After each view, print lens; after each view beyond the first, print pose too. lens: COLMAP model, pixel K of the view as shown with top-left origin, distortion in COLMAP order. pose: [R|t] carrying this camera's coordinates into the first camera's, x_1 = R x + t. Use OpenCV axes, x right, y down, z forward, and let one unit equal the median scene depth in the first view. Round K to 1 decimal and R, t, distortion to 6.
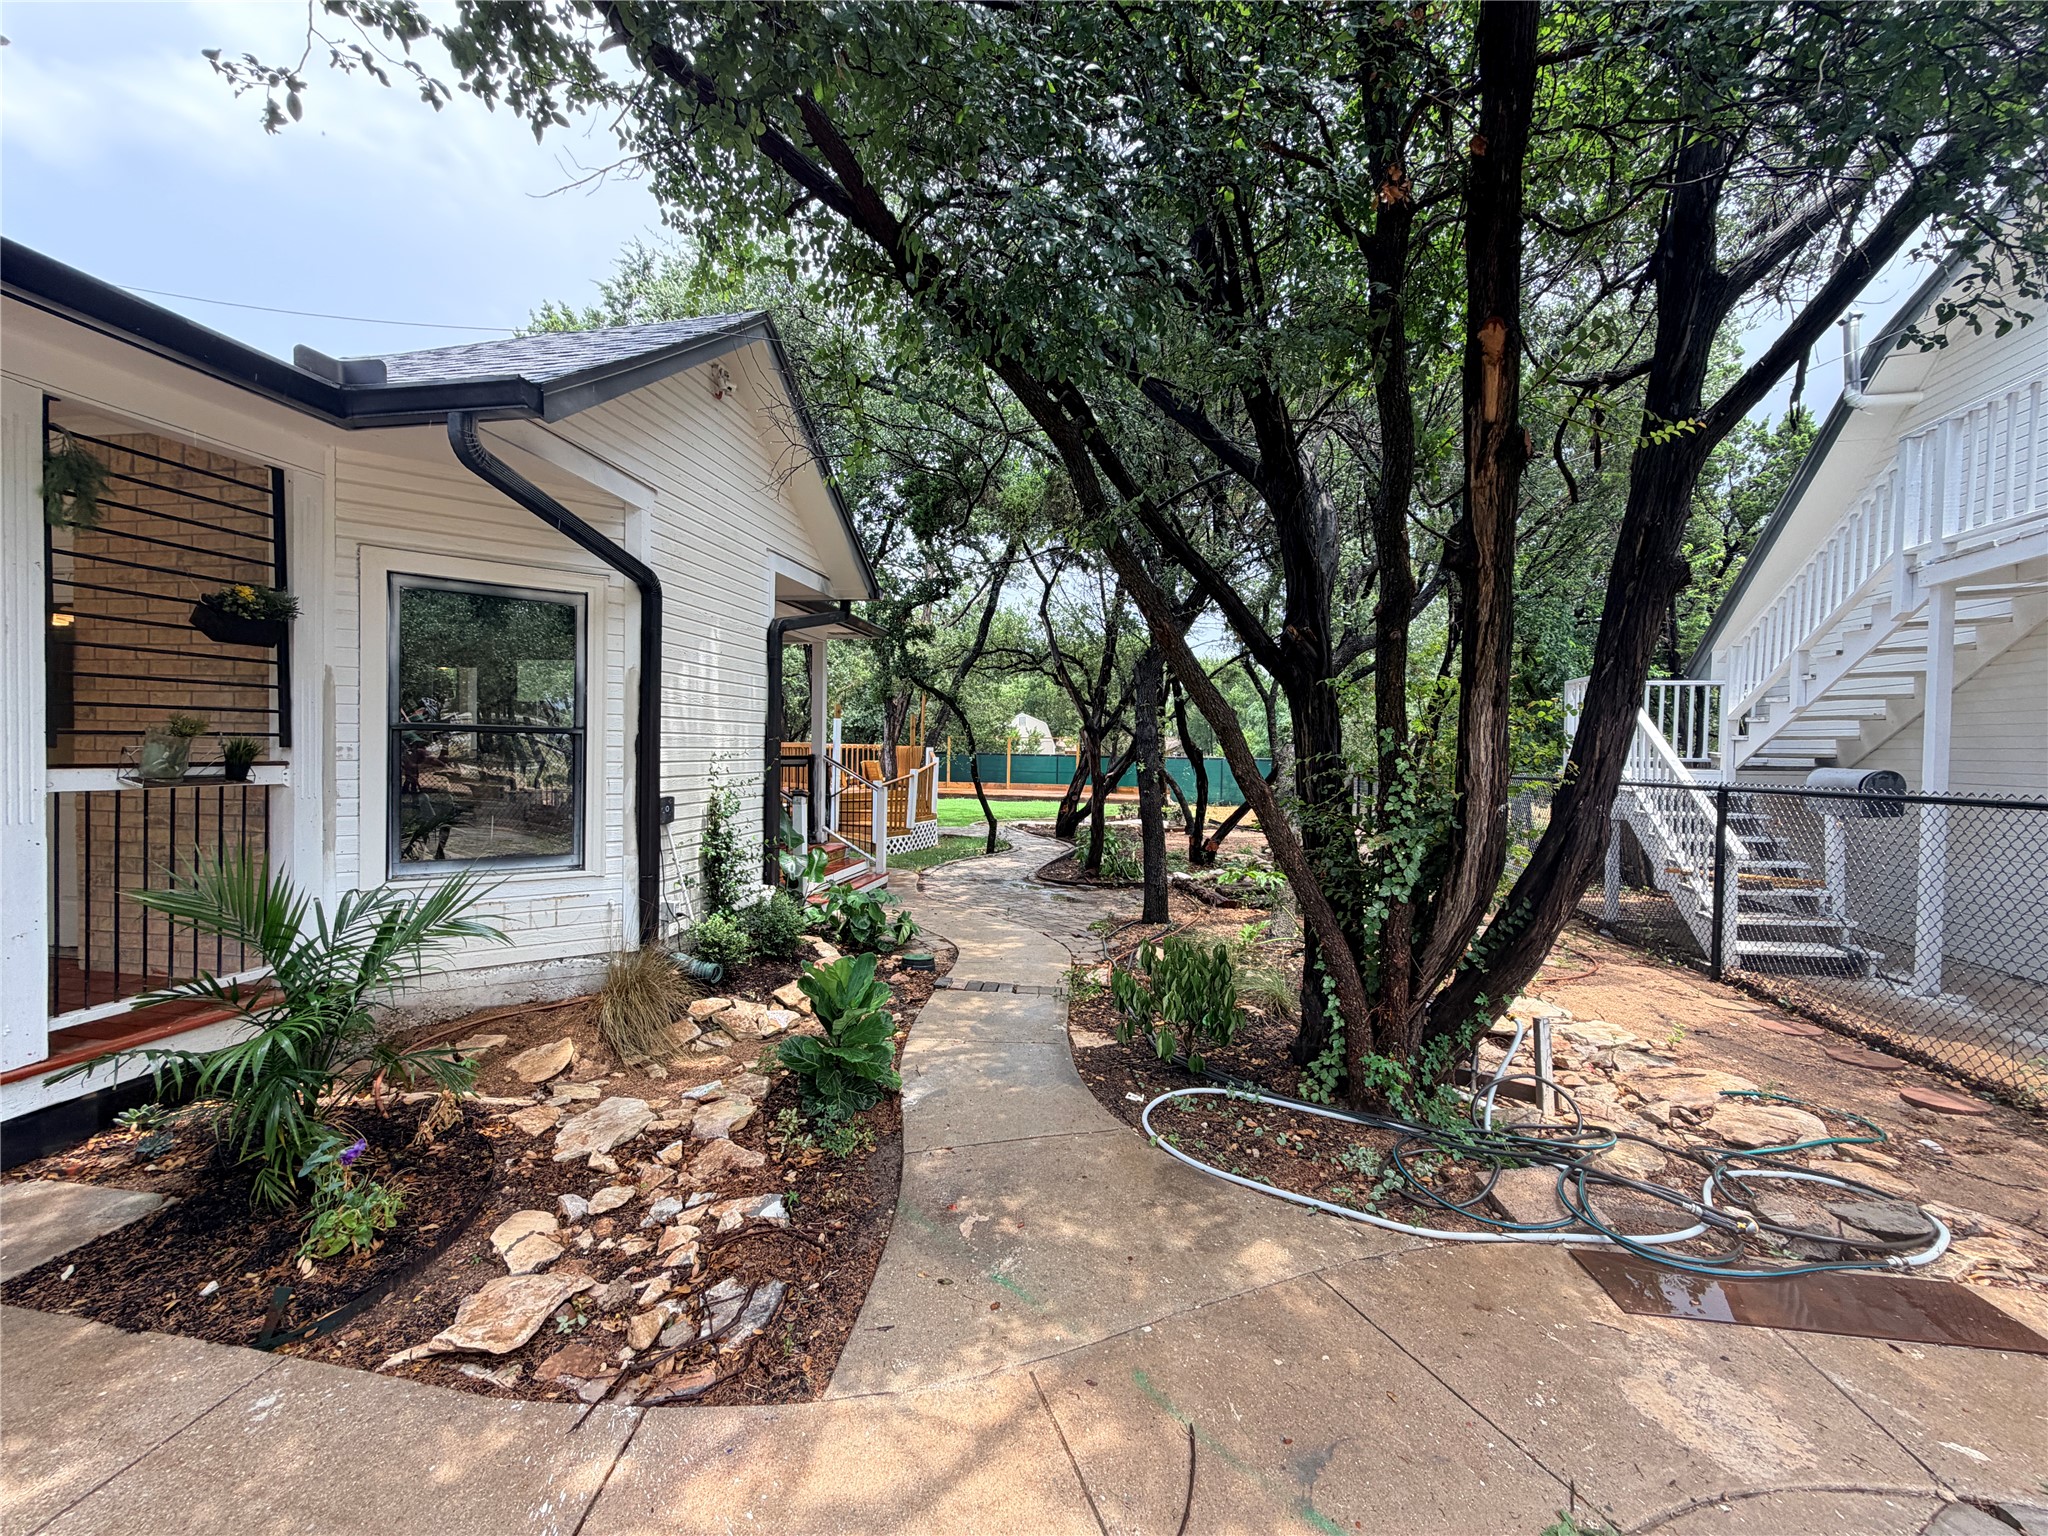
lens RADIAL K [[816.5, 0, 1017.8], [0, 816.5, 767.3], [0, 0, 1]] dist [0.001212, -0.000120]
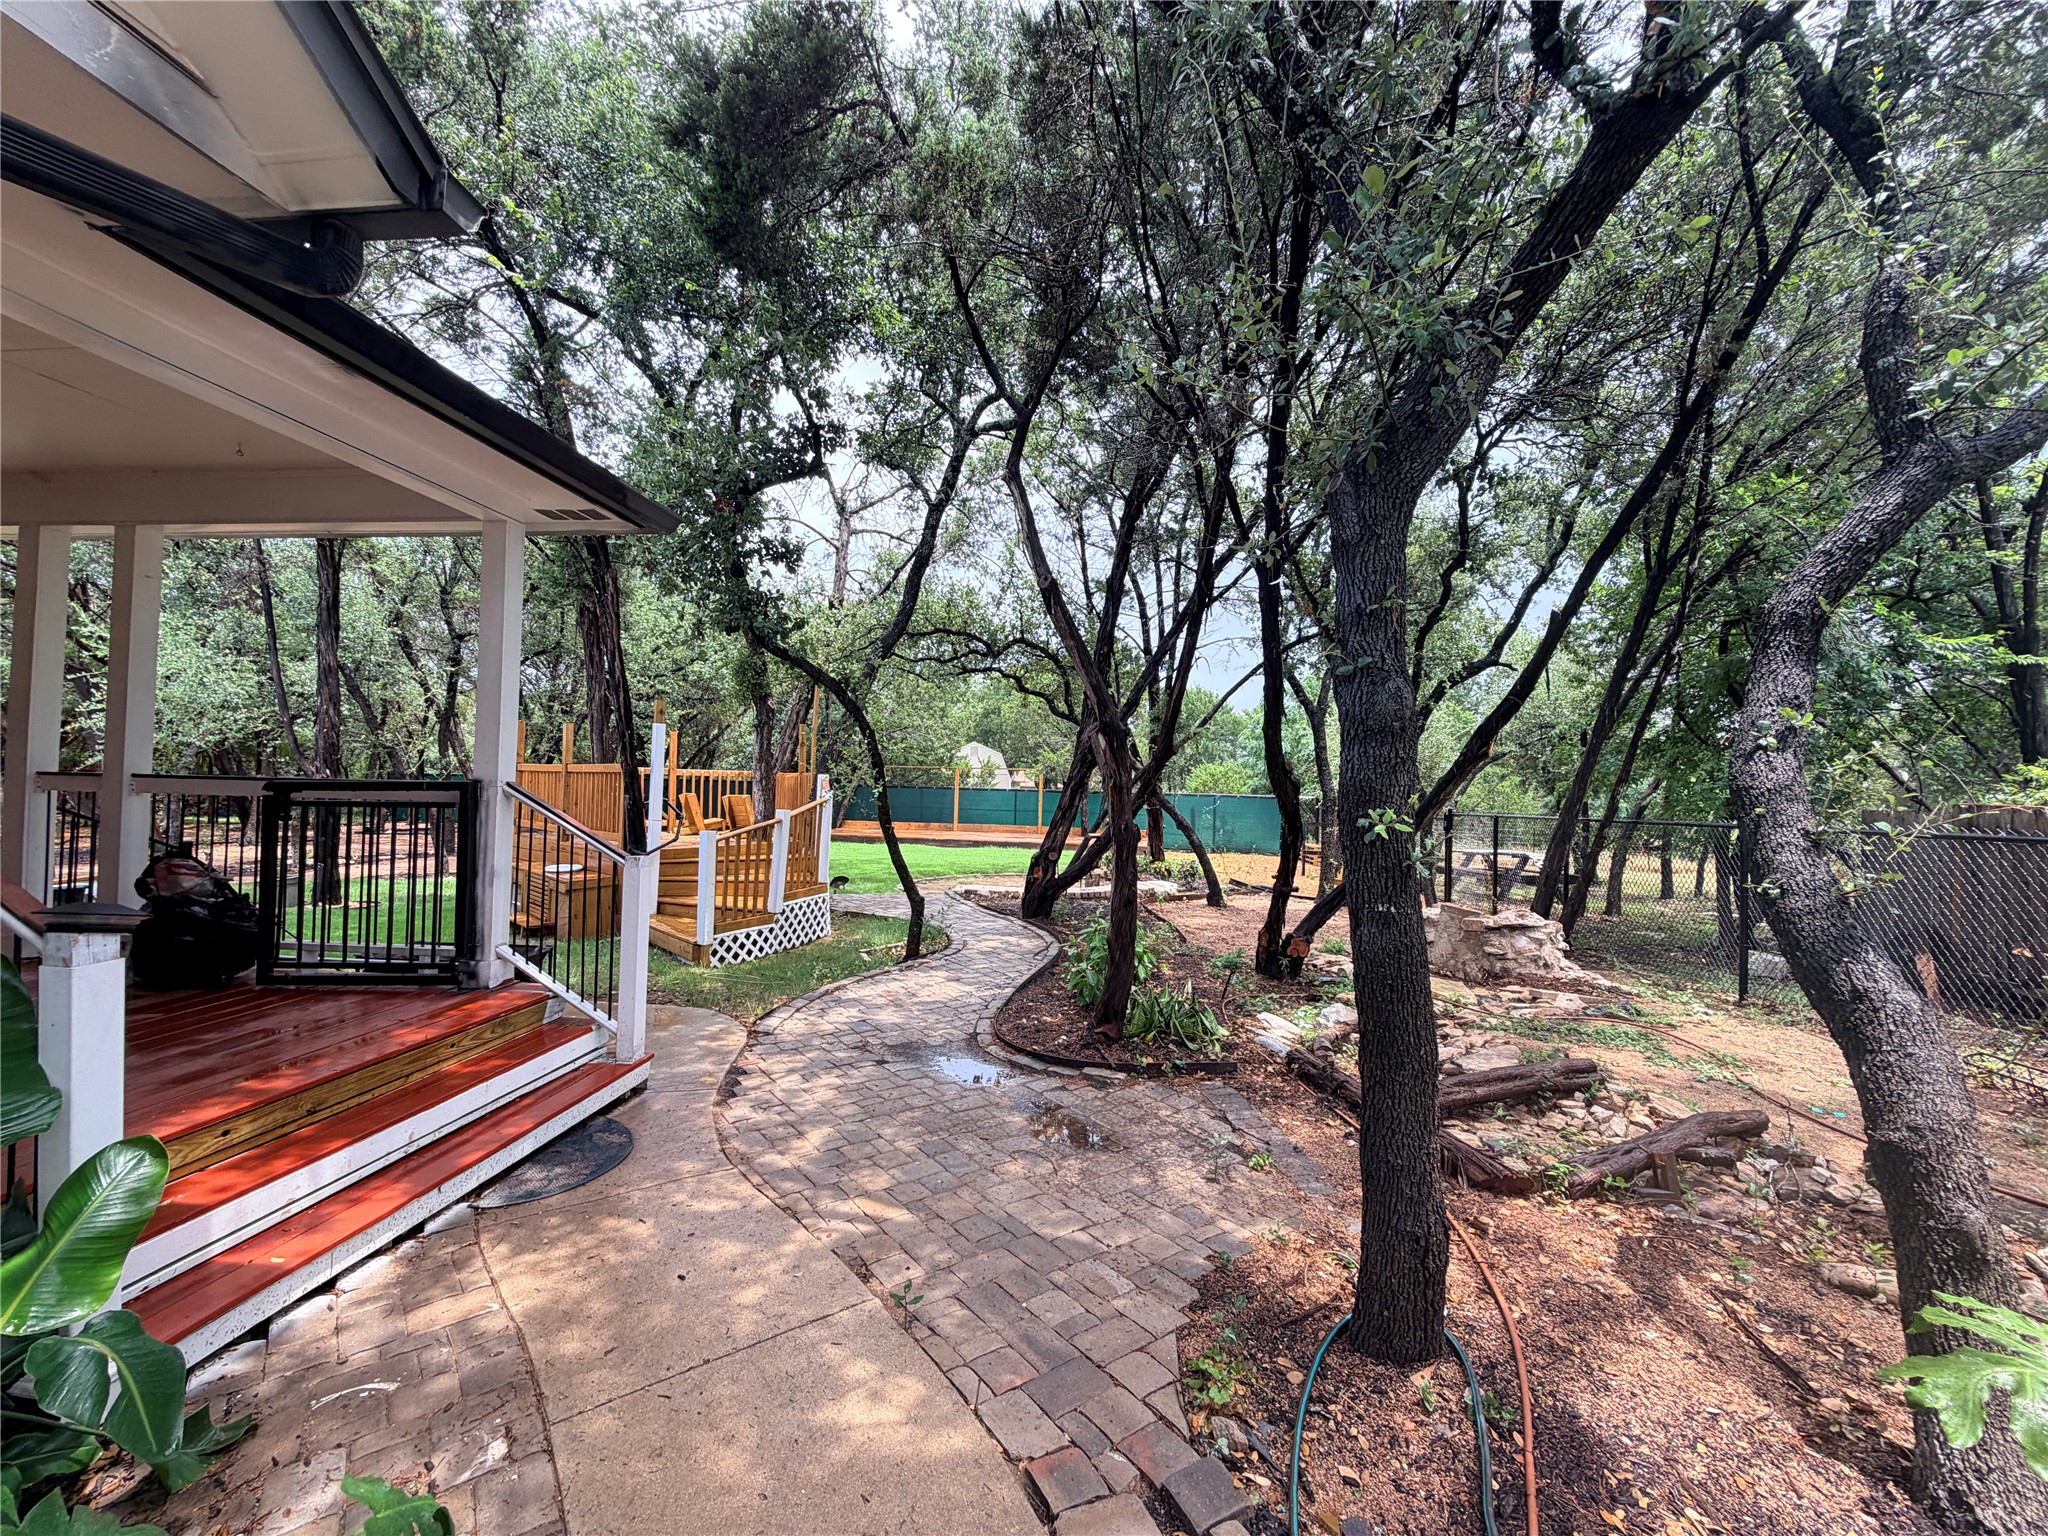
lens RADIAL K [[816.5, 0, 1017.8], [0, 816.5, 767.3], [0, 0, 1]] dist [0.001212, -0.000120]
pose [[0.998233, 0.009271, 0.058696, 0.018064], [-0.006713, 0.999025, -0.043637, -0.012059], [-0.059044, 0.043166, 0.997322, 1.334820]]
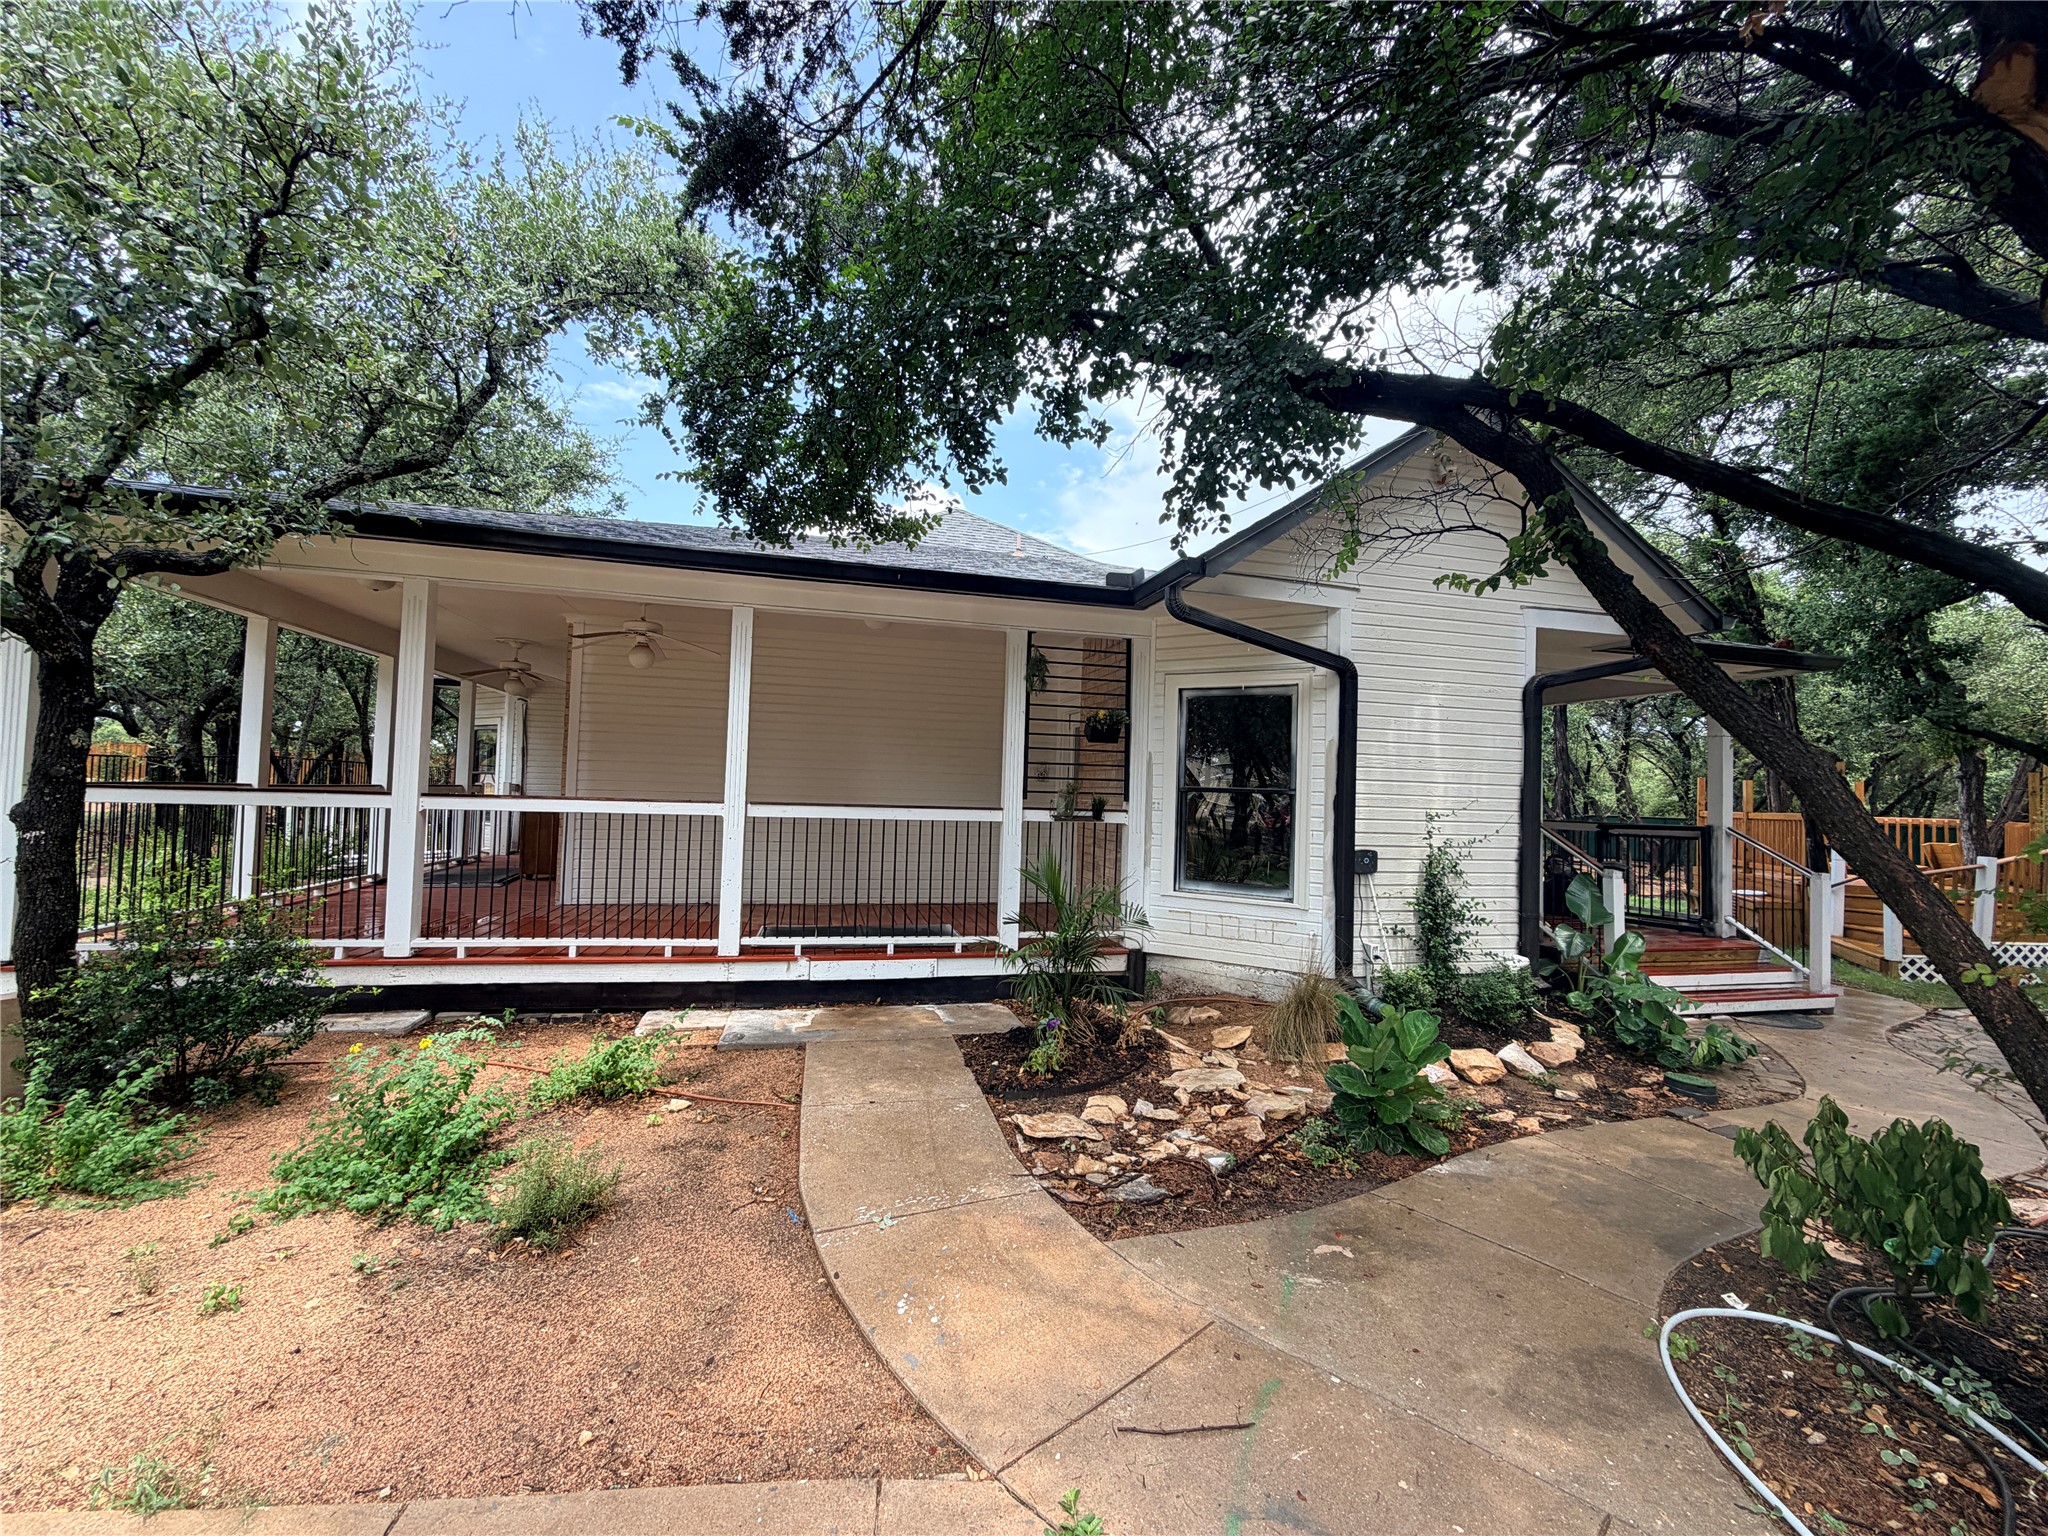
lens RADIAL K [[816.5, 0, 1017.8], [0, 816.5, 767.3], [0, 0, 1]] dist [0.001212, -0.000120]
pose [[0.405540, -0.032422, -0.913502, 0.510808], [-0.046069, 0.997376, -0.055850, 0.008469], [0.912916, 0.064733, 0.402982, 0.106089]]
